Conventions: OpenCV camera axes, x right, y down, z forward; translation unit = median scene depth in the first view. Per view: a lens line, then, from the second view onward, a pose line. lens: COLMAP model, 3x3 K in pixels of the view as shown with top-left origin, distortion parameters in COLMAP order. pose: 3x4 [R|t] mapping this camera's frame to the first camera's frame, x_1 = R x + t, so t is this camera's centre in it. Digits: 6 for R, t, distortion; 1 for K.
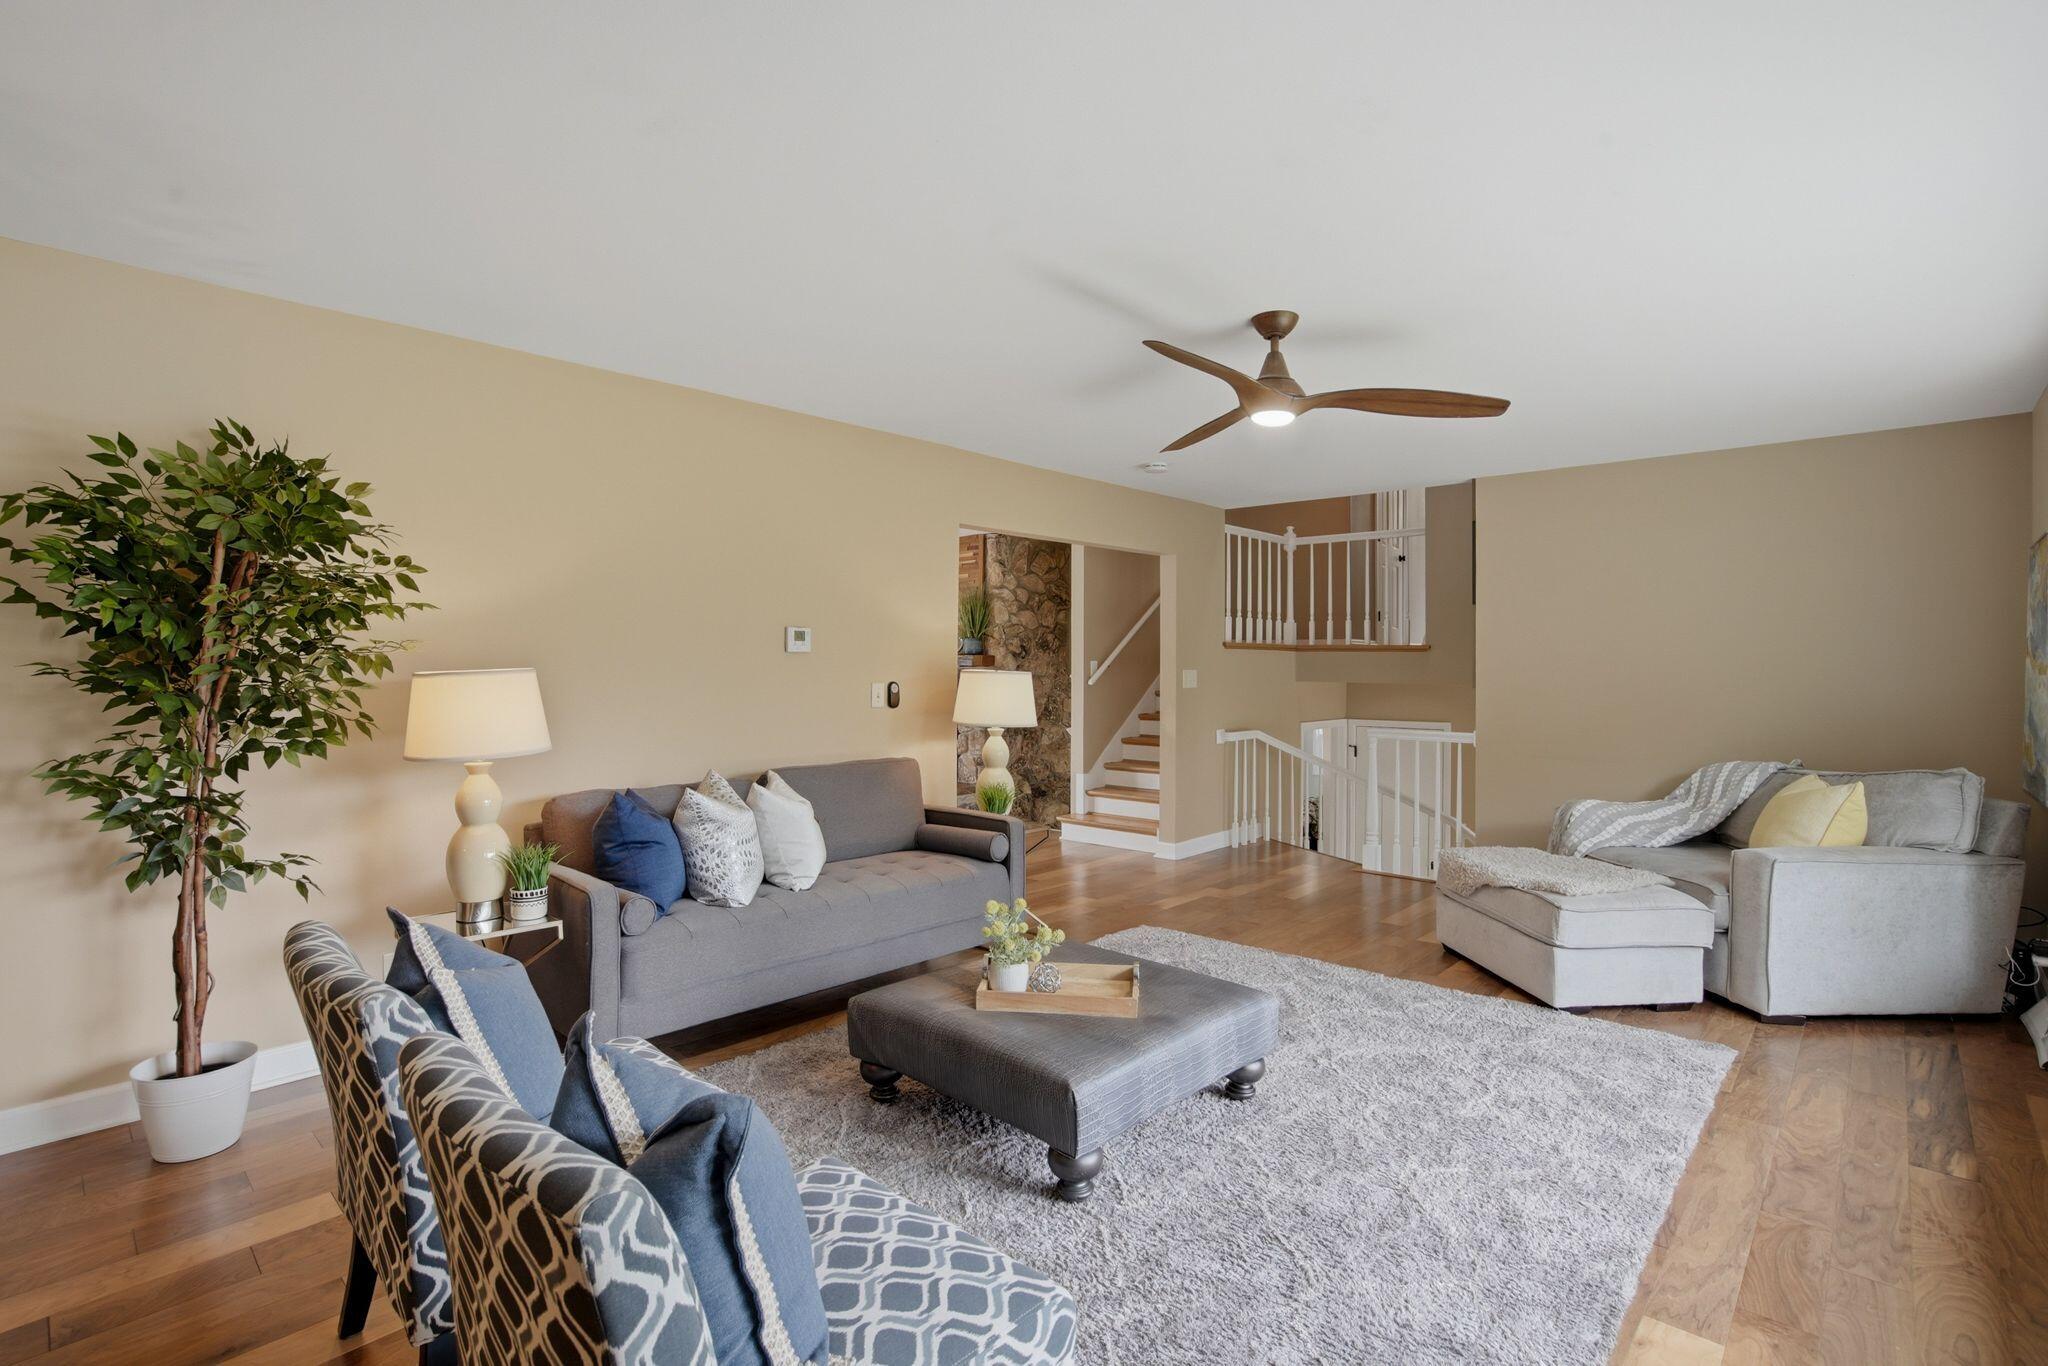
lens RADIAL K [[960.4, 0, 1026.8], [0, 960.4, 672.3], [0, 0, 1]] dist [-0.062908, 0.022956]
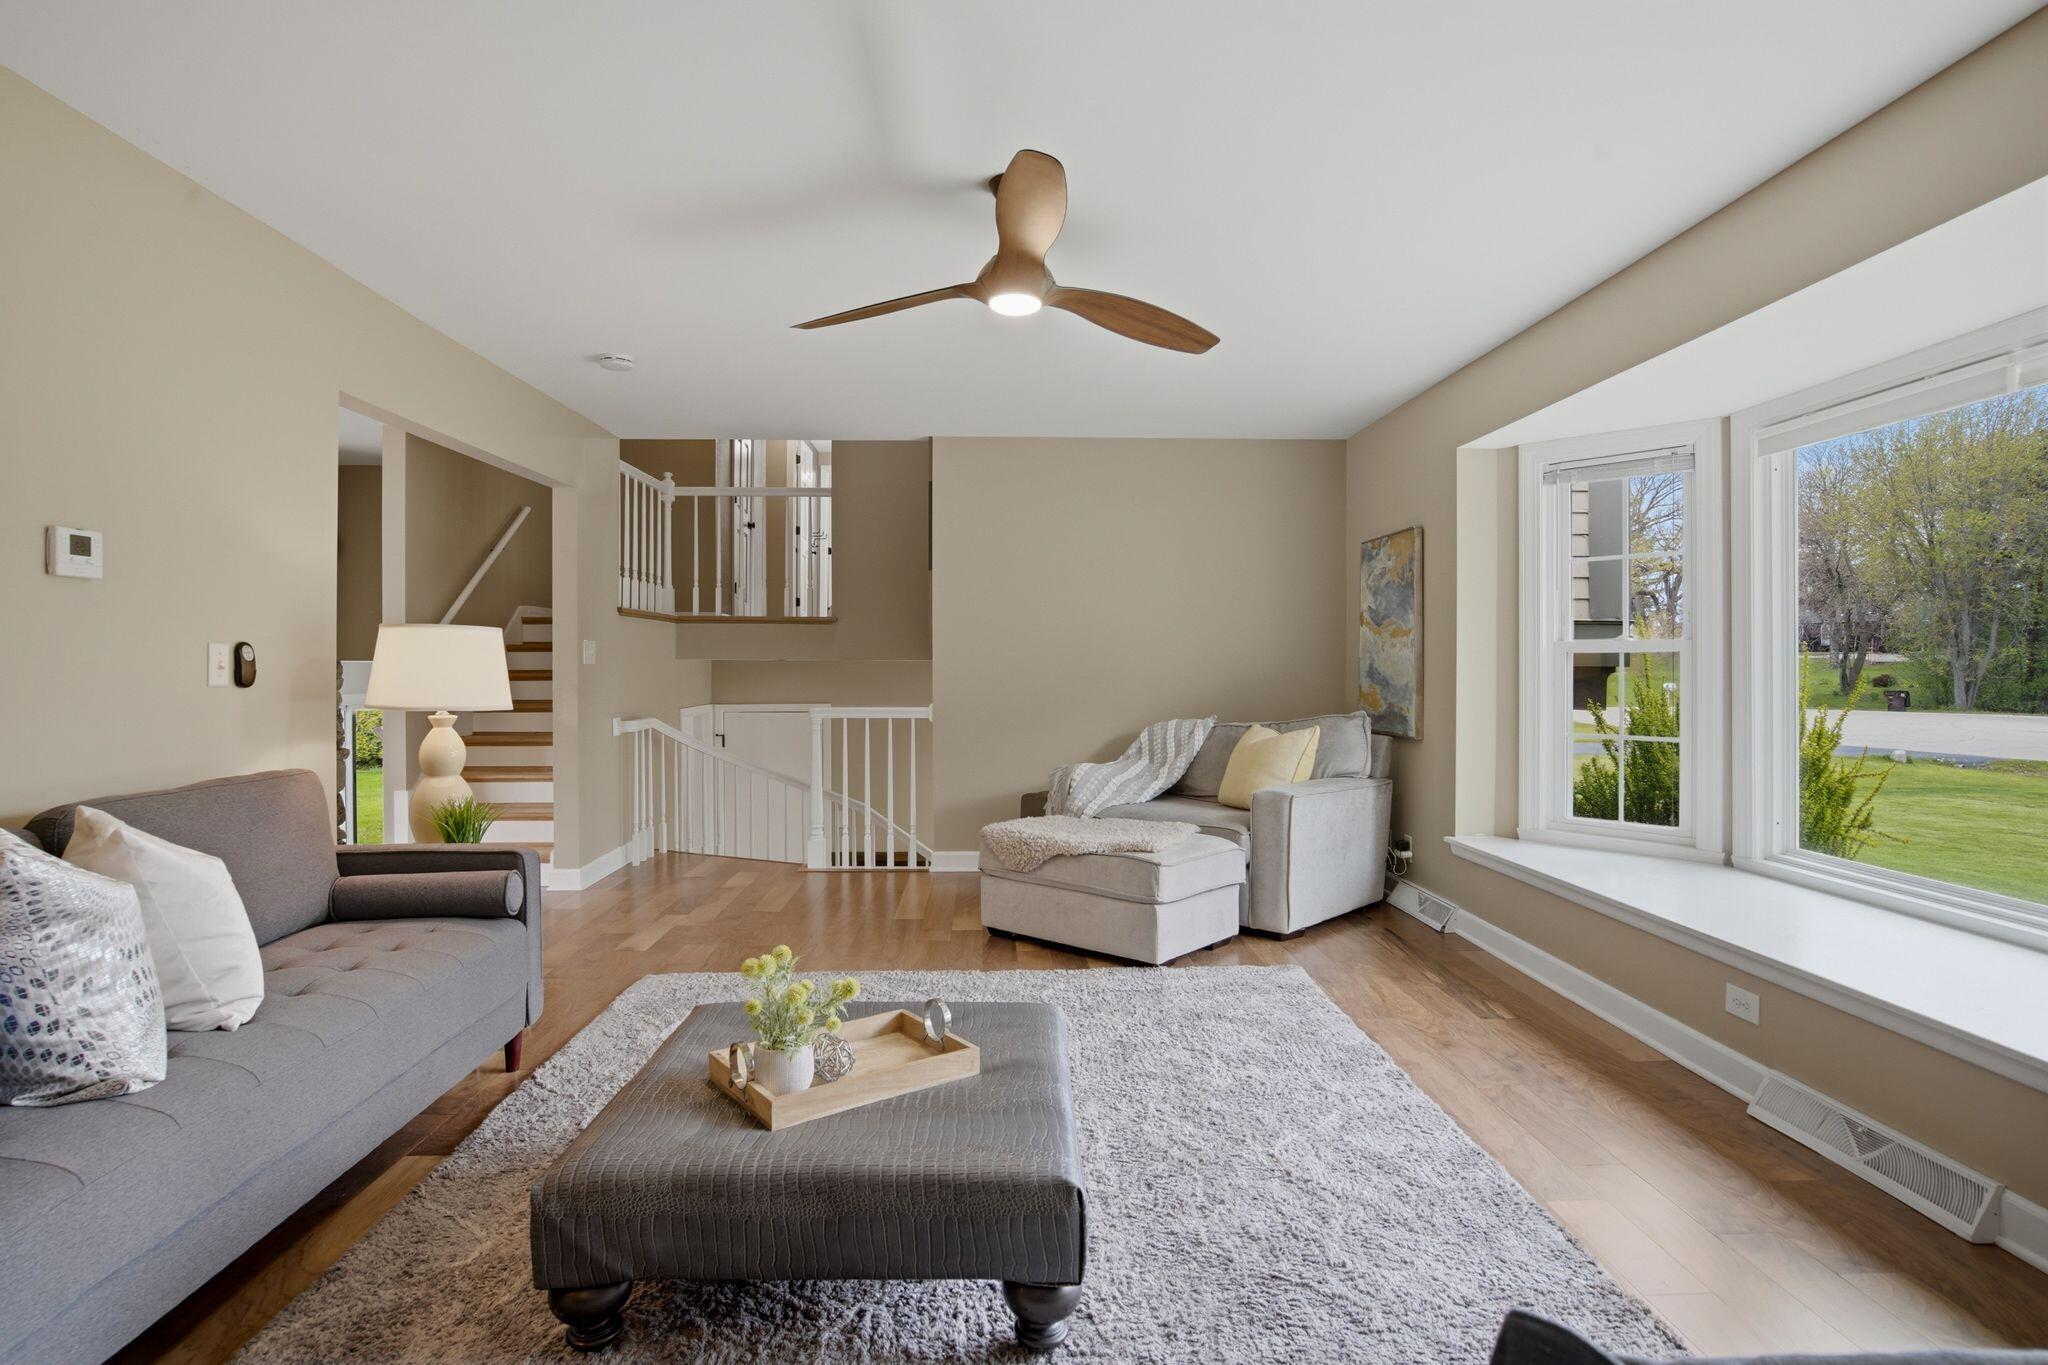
lens RADIAL K [[1052.3, 0, 1022.9], [0, 1052.3, 667.4], [0, 0, 1]] dist [-0.058995, 0.032322]
pose [[0.711926, -0.007586, 0.702213, -0.305683], [0.007239, 0.999968, 0.003463, 0.033880], [-0.702217, 0.002617, 0.711958, 0.290717]]
